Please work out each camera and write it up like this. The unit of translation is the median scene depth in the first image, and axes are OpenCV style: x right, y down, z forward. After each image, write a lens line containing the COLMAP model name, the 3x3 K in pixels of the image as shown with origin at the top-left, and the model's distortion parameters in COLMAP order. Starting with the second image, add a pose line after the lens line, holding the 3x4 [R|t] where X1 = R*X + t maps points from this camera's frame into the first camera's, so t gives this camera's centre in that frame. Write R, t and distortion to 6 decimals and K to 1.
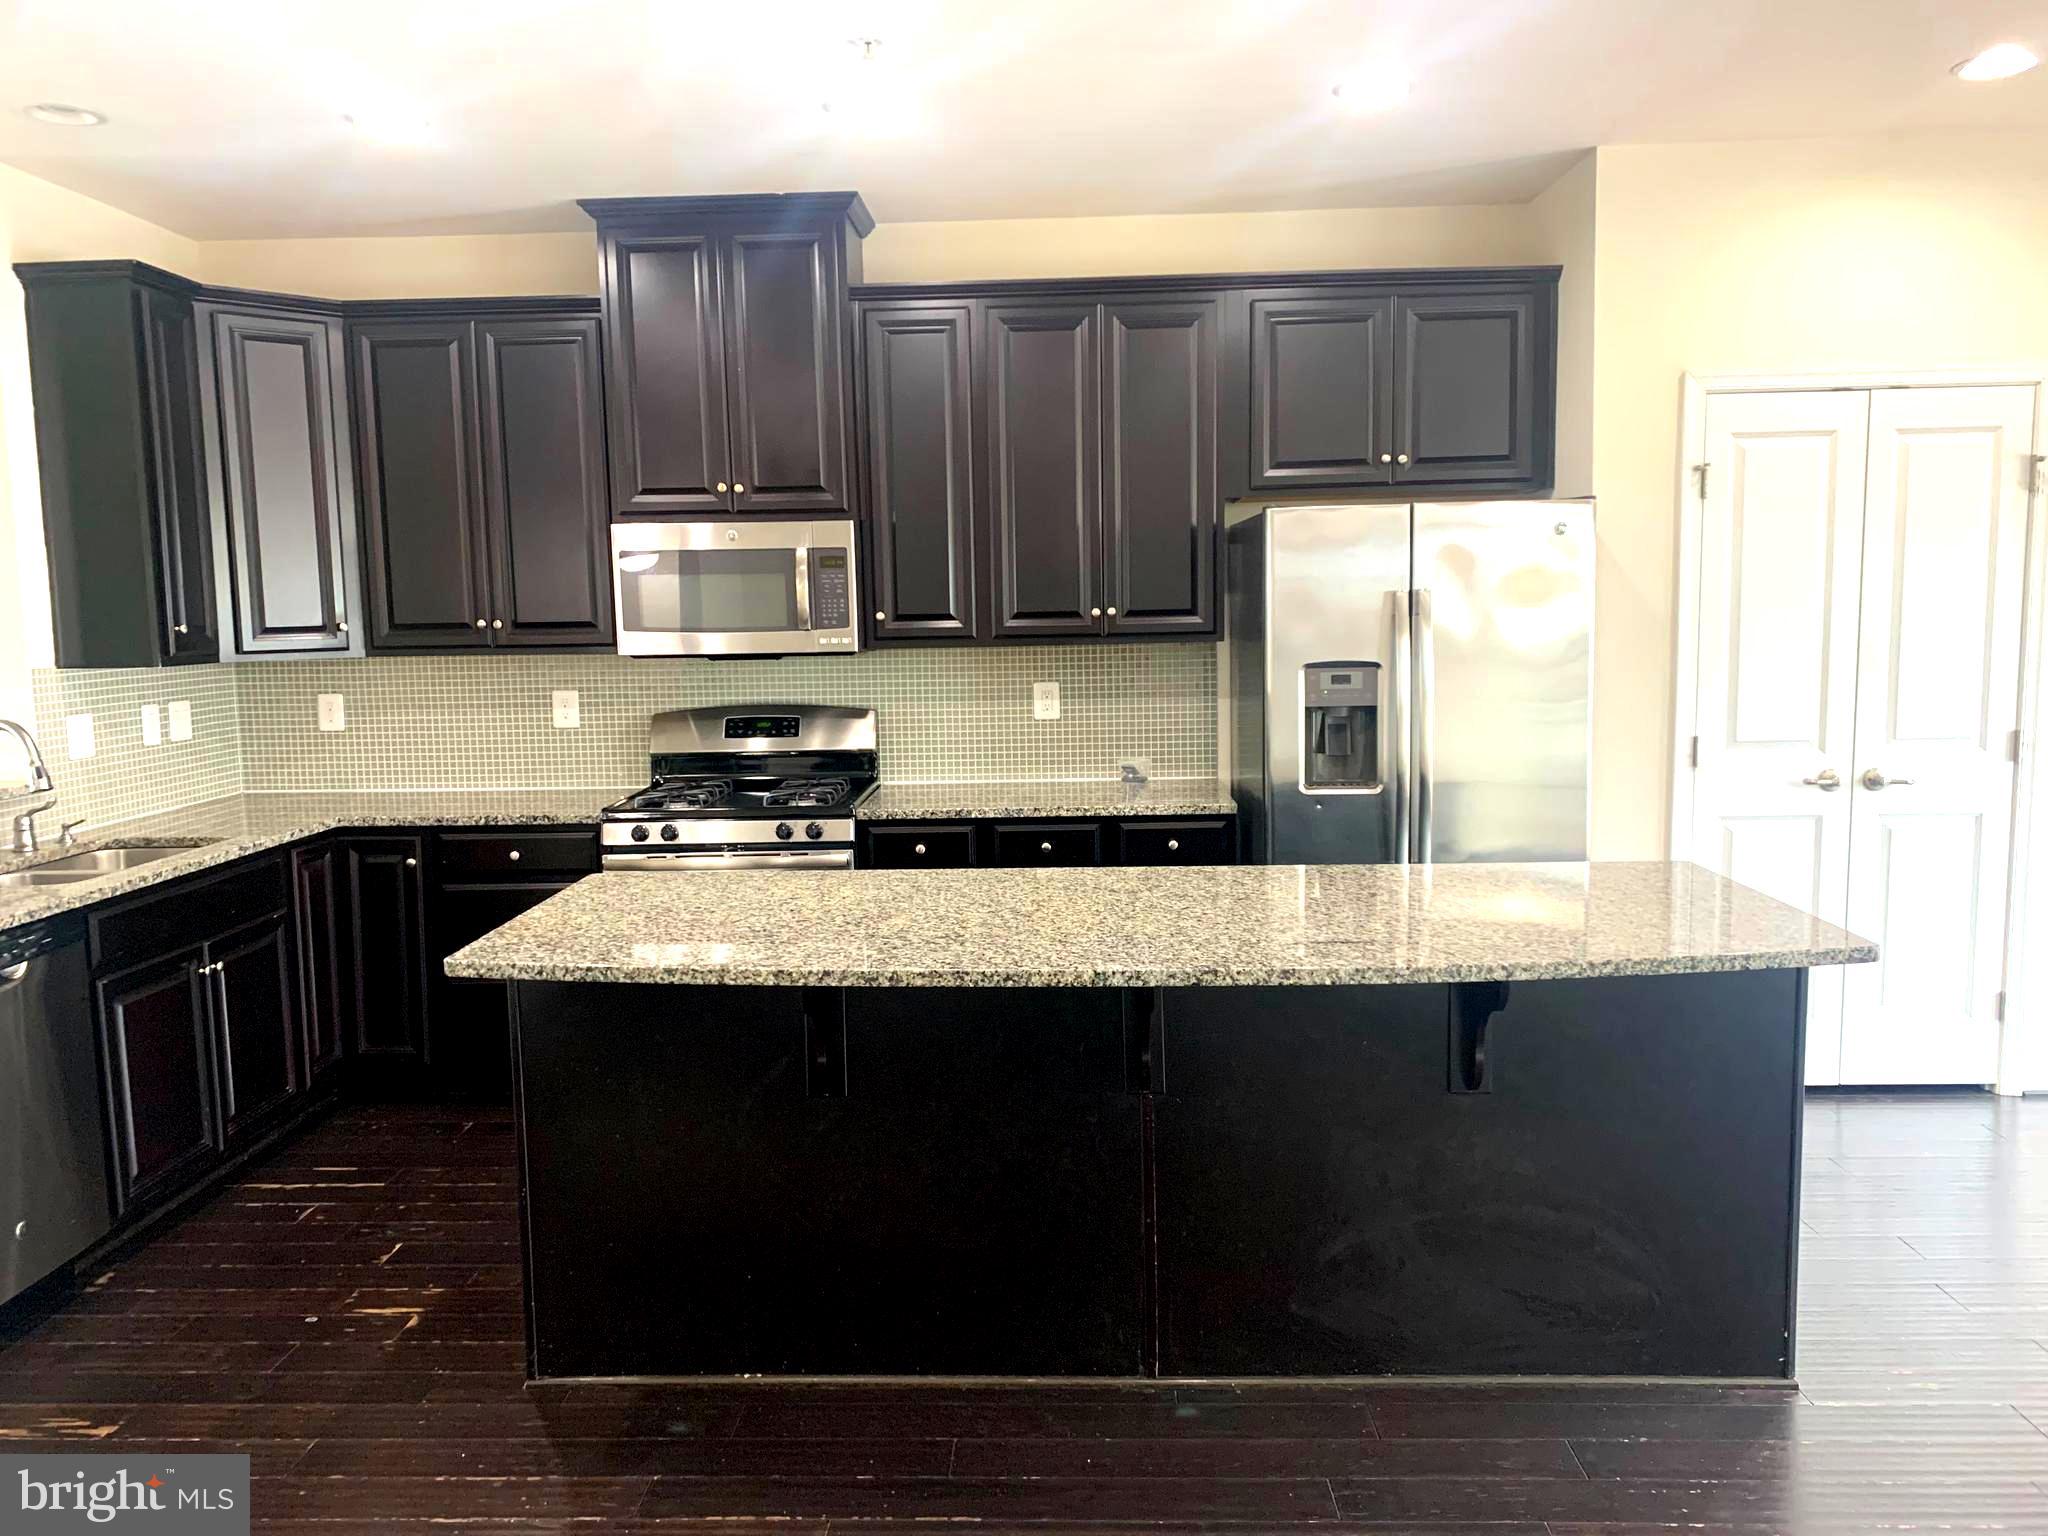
lens RADIAL K [[1519.6, 0, 1027.3], [0, 1519.6, 765.6], [0, 0, 1]] dist [0.032275, -0.003378]
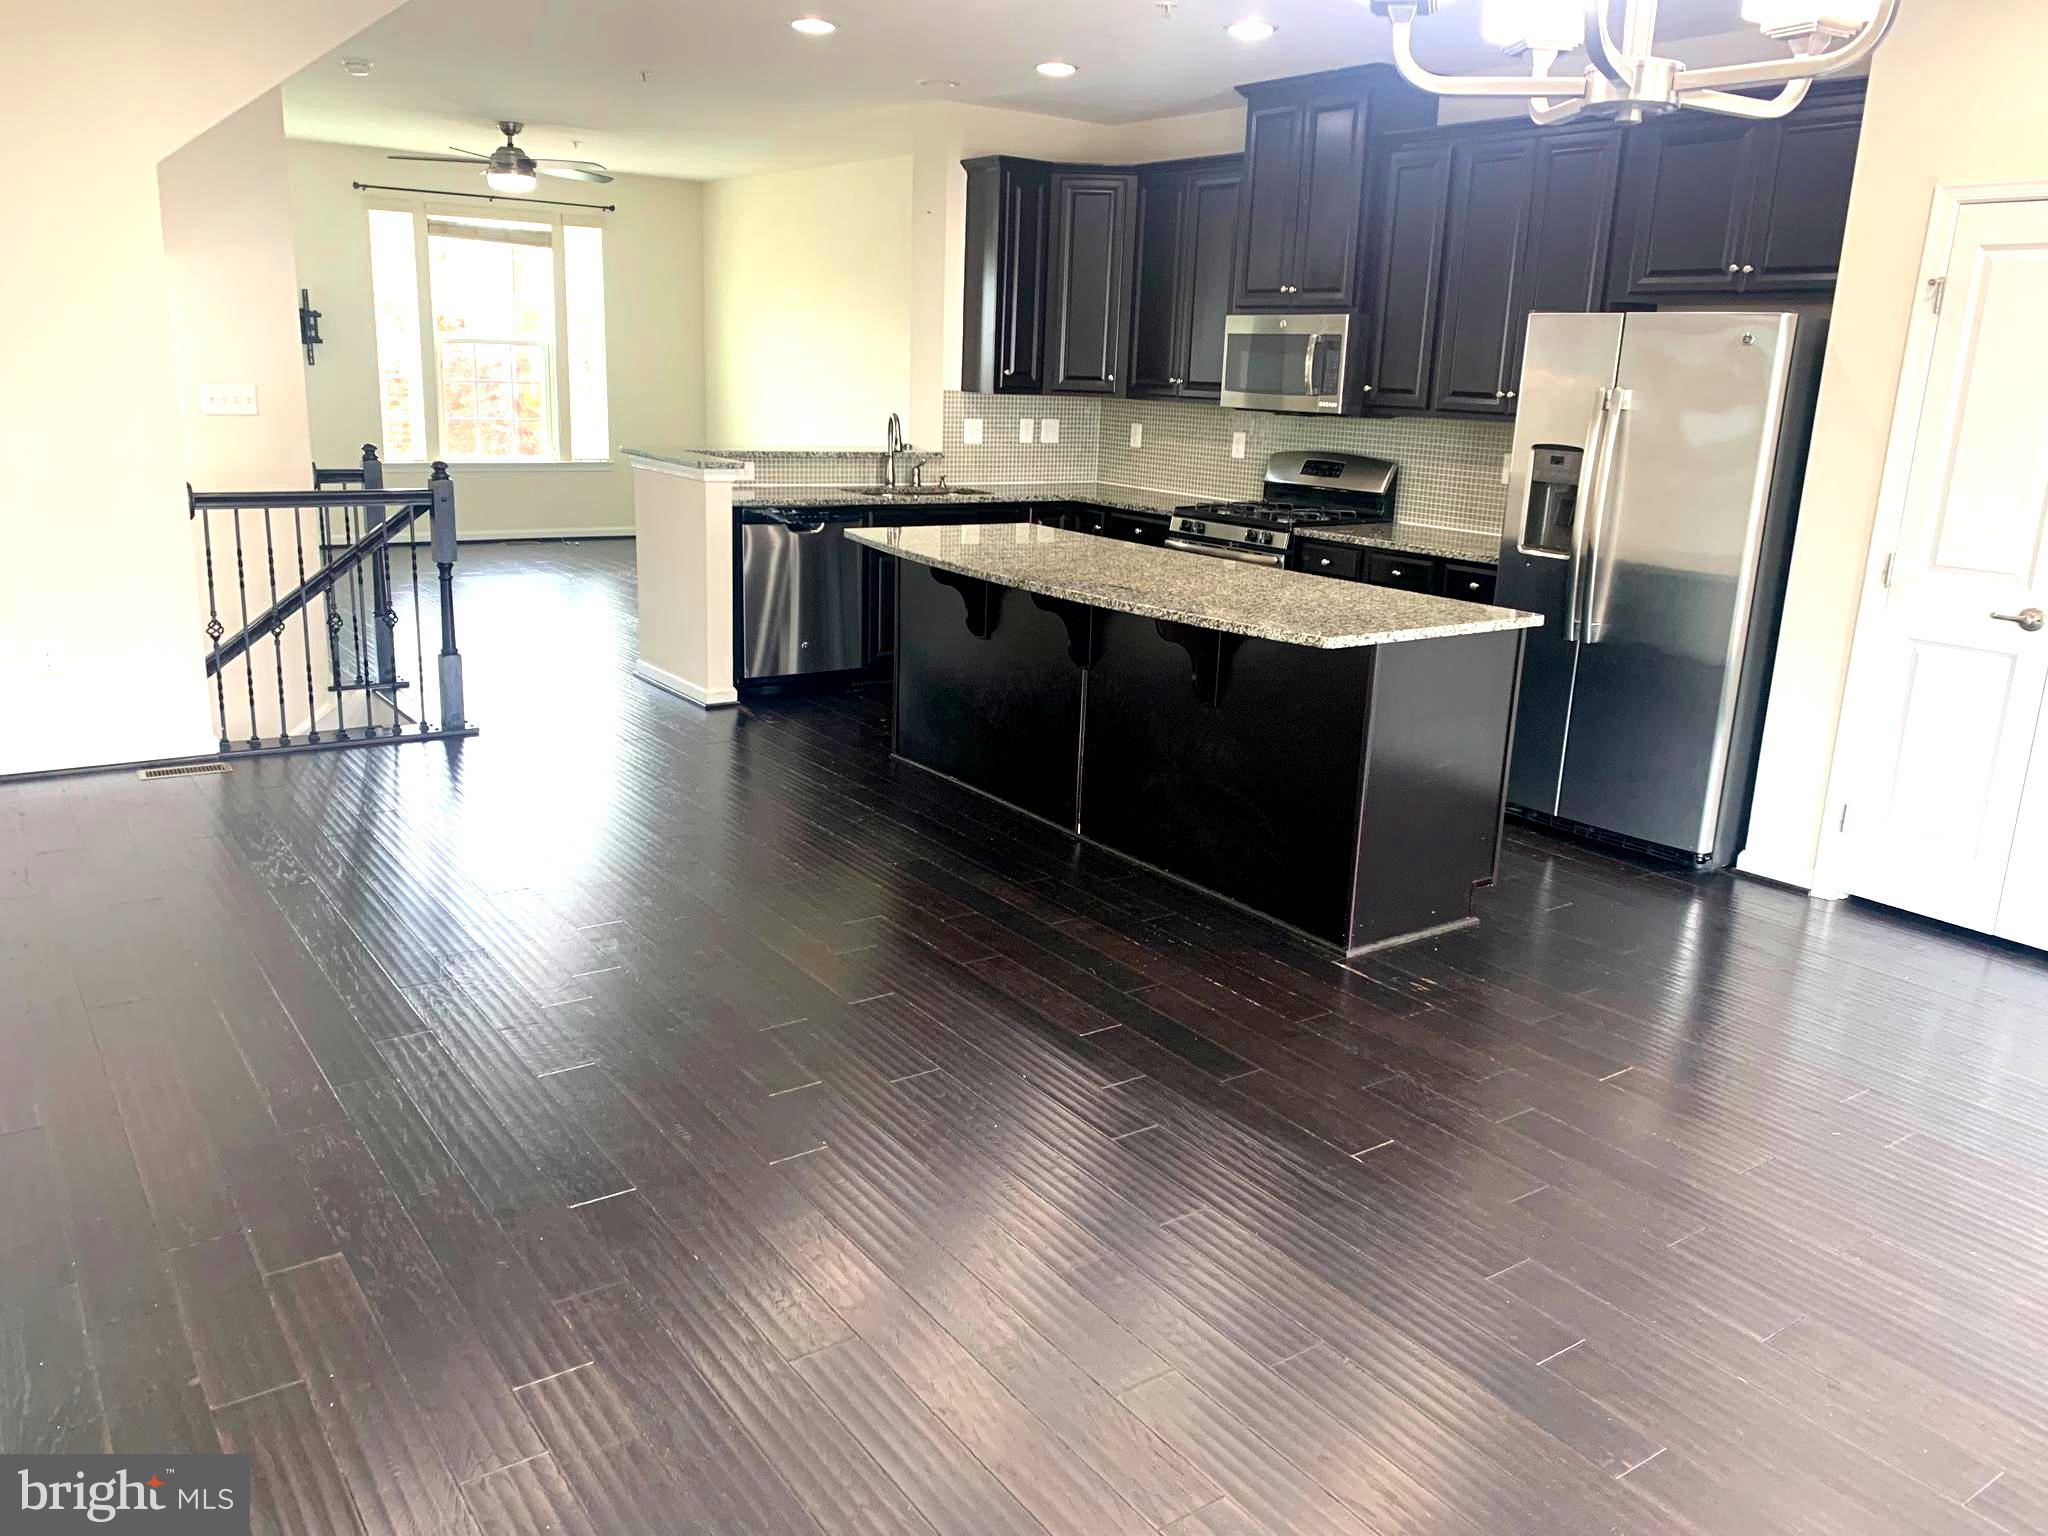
lens RADIAL K [[1558.6, 0, 1024.0], [0, 1558.6, 768.0], [0, 0, 1]] dist [0.057051, -0.118315]
pose [[0.602537, 0.240039, -0.761138, 0.796341], [-0.130118, 0.970483, 0.203055, -0.014530], [0.787413, -0.023310, 0.615985, -0.082144]]
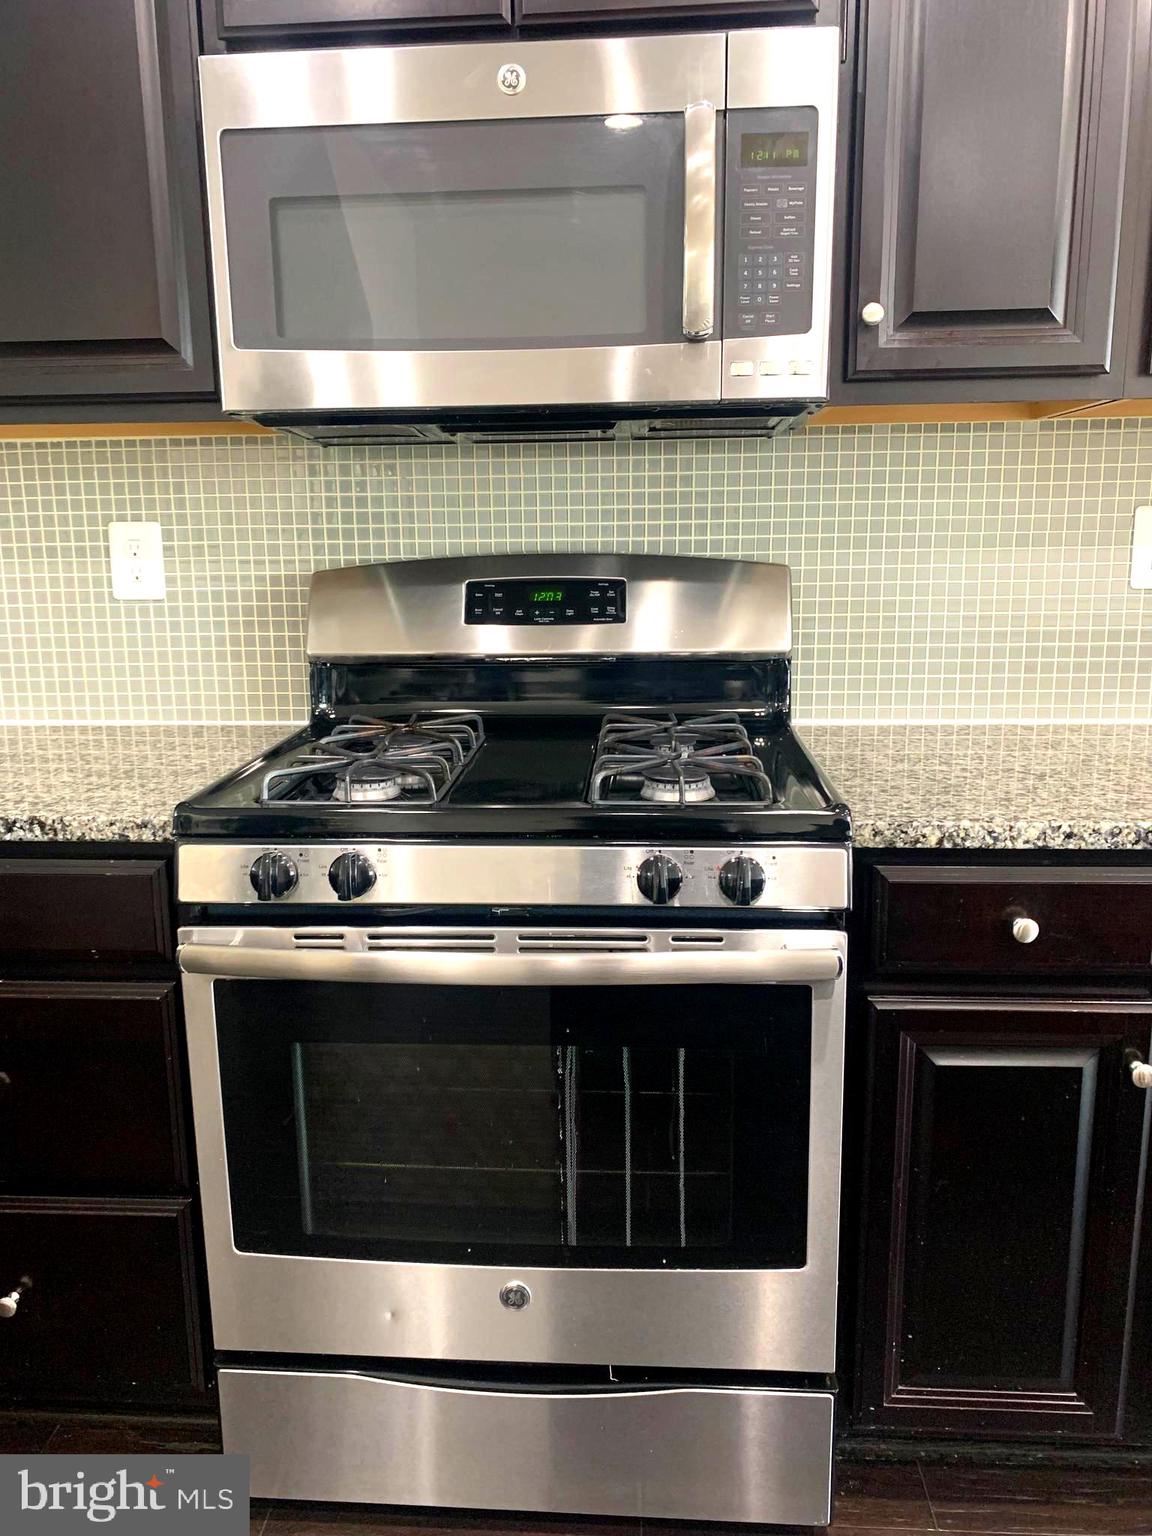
lens RADIAL K [[1172.1, 0, 568.6], [0, 1172.1, 770.0], [0, 0, 1]] dist [0.009933, -0.001146]
pose [[0.998976, 0.014158, -0.042975, -0.151311], [-0.009711, 0.994741, 0.101960, -0.010437], [0.044193, -0.101438, 0.993860, 0.641717]]
